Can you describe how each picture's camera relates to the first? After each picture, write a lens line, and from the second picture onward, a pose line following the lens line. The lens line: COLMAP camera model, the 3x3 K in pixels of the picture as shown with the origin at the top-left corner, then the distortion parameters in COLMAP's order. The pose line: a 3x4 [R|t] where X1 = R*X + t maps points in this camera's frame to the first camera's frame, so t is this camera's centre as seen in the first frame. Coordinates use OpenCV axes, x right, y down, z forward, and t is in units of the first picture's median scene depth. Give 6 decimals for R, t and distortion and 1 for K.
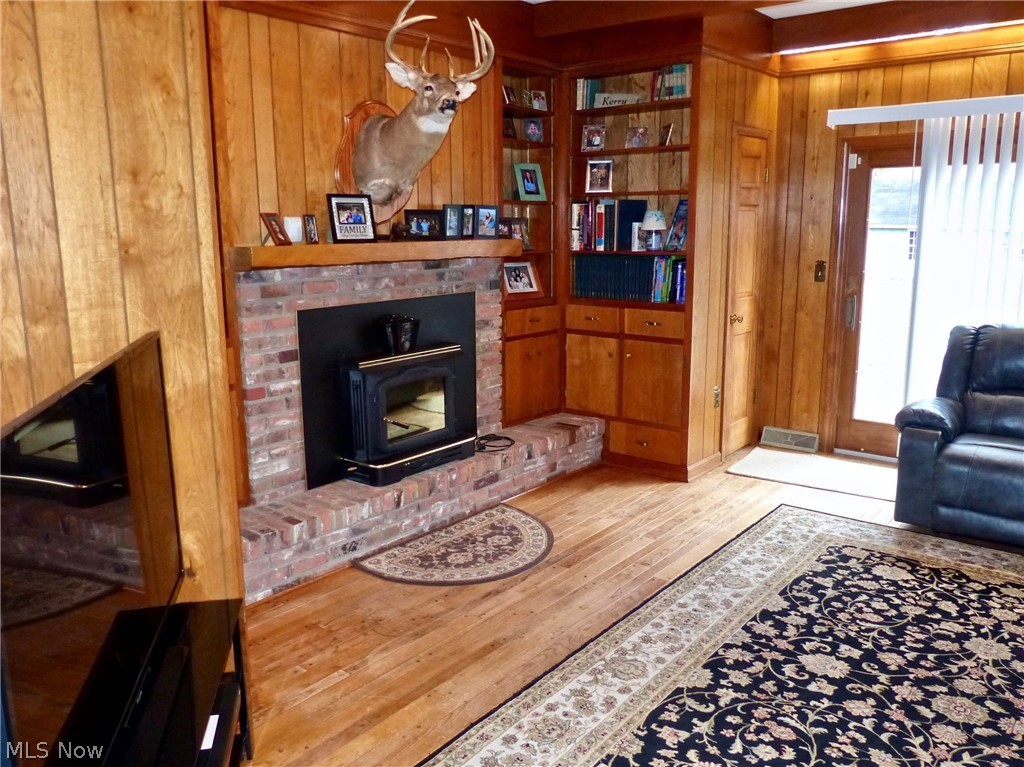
lens RADIAL K [[840.5, 0, 512.0], [0, 840.5, 383.5], [0, 0, 1]] dist [-0.021204, 0.016462]
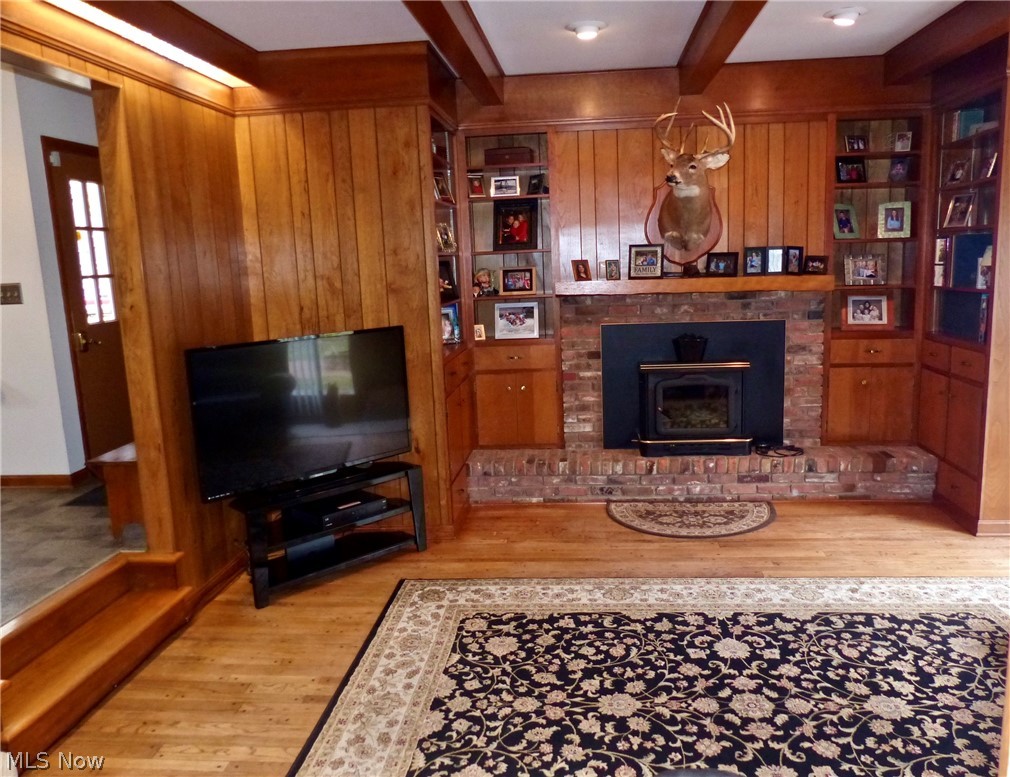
lens RADIAL K [[827.9, 0, 506.8], [0, 827.9, 411.1], [0, 0, 1]] dist [-0.003081, -0.005396]
pose [[0.544876, 0.144554, -0.825962, 0.887439], [-0.132599, 0.987488, 0.085349, -0.039118], [0.827966, 0.063017, 0.557227, 0.057956]]
